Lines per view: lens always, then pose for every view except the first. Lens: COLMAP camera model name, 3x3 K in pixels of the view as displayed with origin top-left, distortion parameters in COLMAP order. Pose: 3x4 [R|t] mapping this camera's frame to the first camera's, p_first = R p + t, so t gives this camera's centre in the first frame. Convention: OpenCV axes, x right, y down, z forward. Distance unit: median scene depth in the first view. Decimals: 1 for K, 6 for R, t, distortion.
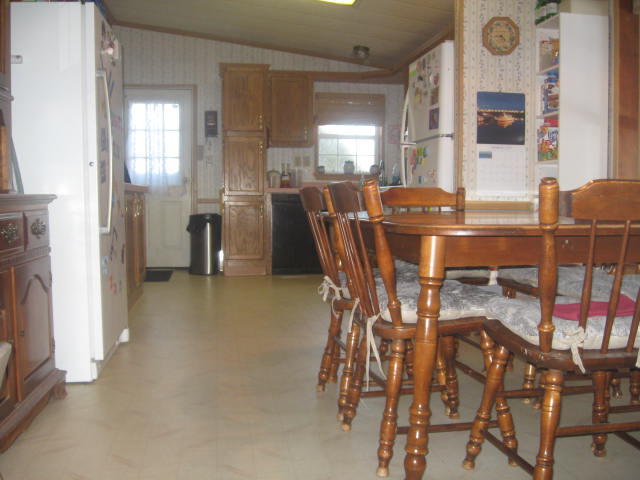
lens RADIAL K [[669.9, 0, 320.0], [0, 669.9, 240.0], [0, 0, 1]] dist [-0.124107, 0.036340]
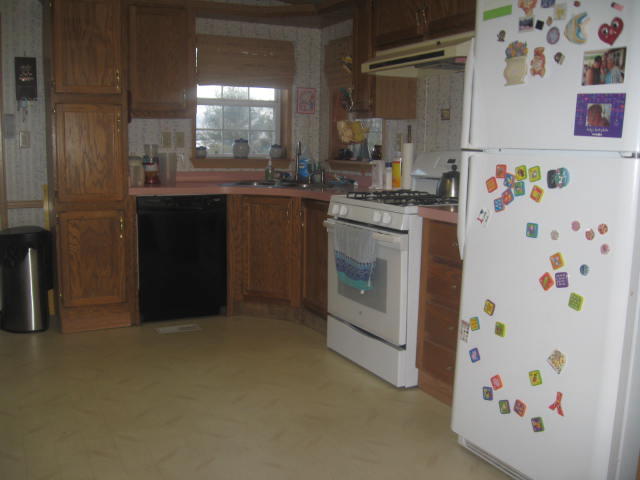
lens RADIAL K [[669.9, 0, 320.0], [0, 669.9, 240.0], [0, 0, 1]] dist [-0.124107, 0.036340]
pose [[0.953211, -0.032452, 0.300558, -0.150237], [0.007883, 0.996552, 0.082600, -0.123482], [-0.302202, -0.076366, 0.950180, 0.566045]]
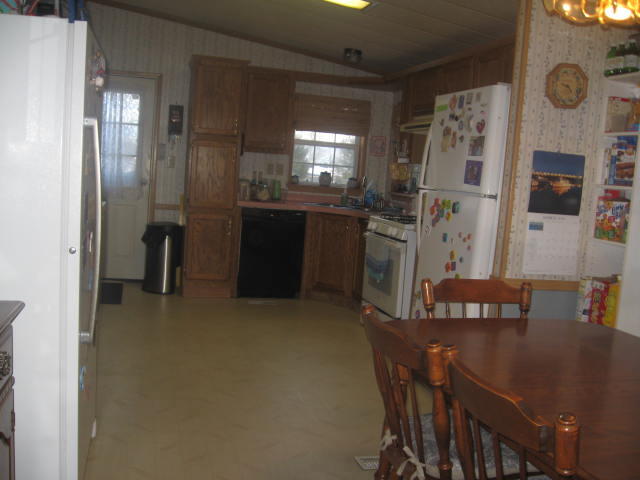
lens RADIAL K [[669.9, 0, 320.0], [0, 669.9, 240.0], [0, 0, 1]] dist [-0.124107, 0.036340]
pose [[0.991983, 0.062795, 0.109662, -0.100674], [-0.067824, 0.996782, 0.042738, -0.111150], [-0.106626, -0.049833, 0.993050, 0.165697]]
